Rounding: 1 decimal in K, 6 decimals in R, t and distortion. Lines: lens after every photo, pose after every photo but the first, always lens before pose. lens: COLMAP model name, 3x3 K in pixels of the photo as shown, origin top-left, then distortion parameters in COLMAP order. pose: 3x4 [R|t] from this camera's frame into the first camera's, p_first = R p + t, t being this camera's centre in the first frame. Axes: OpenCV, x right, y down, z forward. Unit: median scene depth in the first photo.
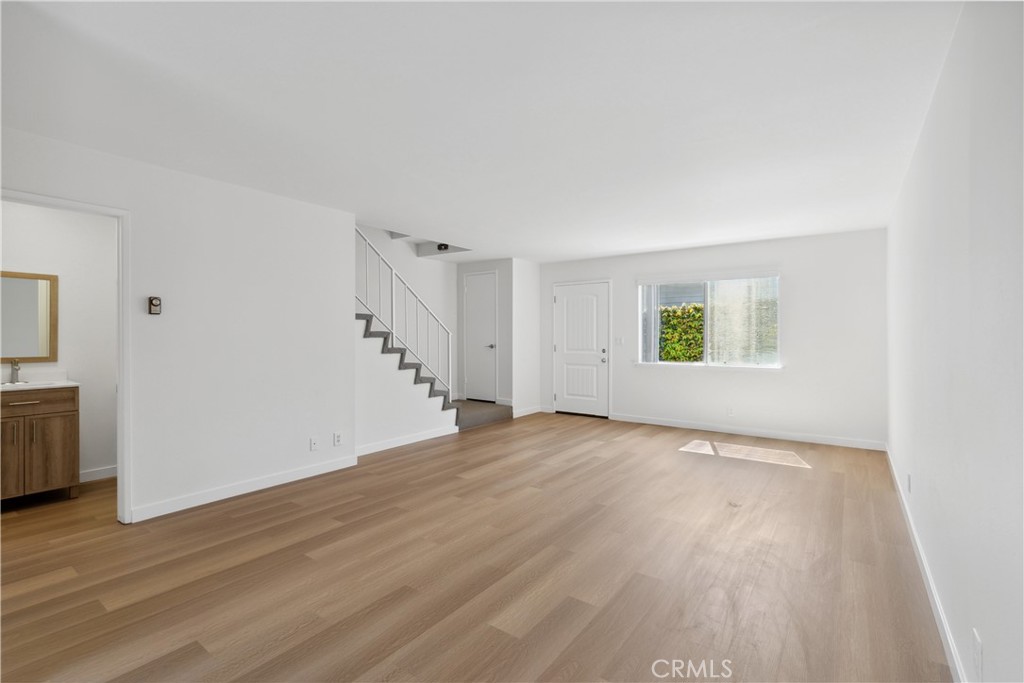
lens RADIAL K [[457.0, 0, 512.0], [0, 457.0, 341.5], [0, 0, 1]] dist [0.000433, 0.000267]
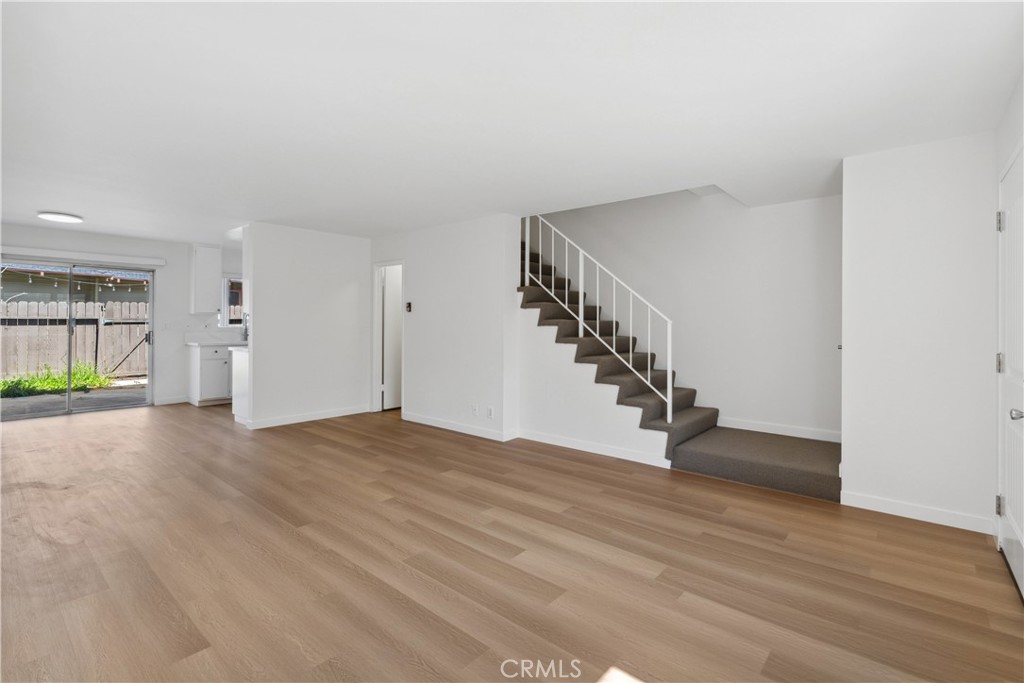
lens RADIAL K [[470.2, 0, 511.9], [0, 470.2, 320.9], [0, 0, 1]] dist [-0.002082, -0.000031]
pose [[-0.067082, -0.006991, -0.997723, 0.564519], [-0.019985, 0.999784, -0.005662, -0.009367], [0.997547, 0.019560, -0.067207, 0.786053]]
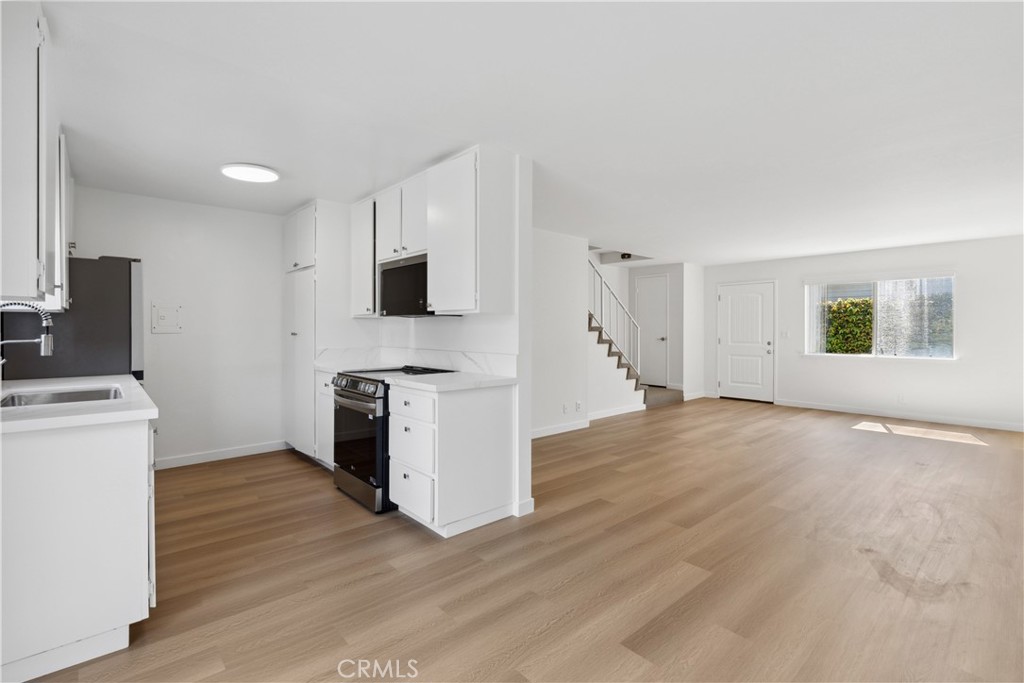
lens RADIAL K [[466.6, 0, 517.1], [0, 466.6, 337.1], [0, 0, 1]] dist [0.002085, 0.000979]
pose [[0.980683, 0.003783, -0.195569, -0.204025], [-0.002894, 0.999984, 0.004833, 0.001117], [0.195584, -0.004174, 0.980678, -0.276463]]
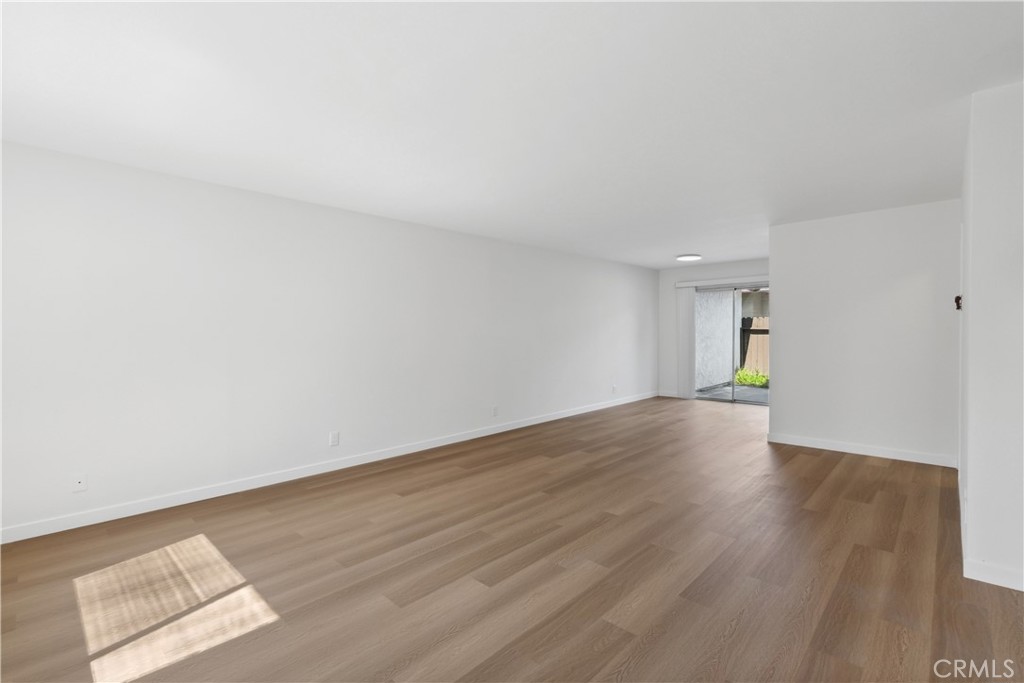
lens RADIAL K [[466.6, 0, 517.1], [0, 466.6, 337.1], [0, 0, 1]] dist [0.002085, 0.000979]
pose [[-0.993372, 0.004472, 0.114853, 0.075344], [0.006804, 0.999778, 0.019920, -0.011813], [-0.114739, 0.020570, -0.993183, 1.136717]]
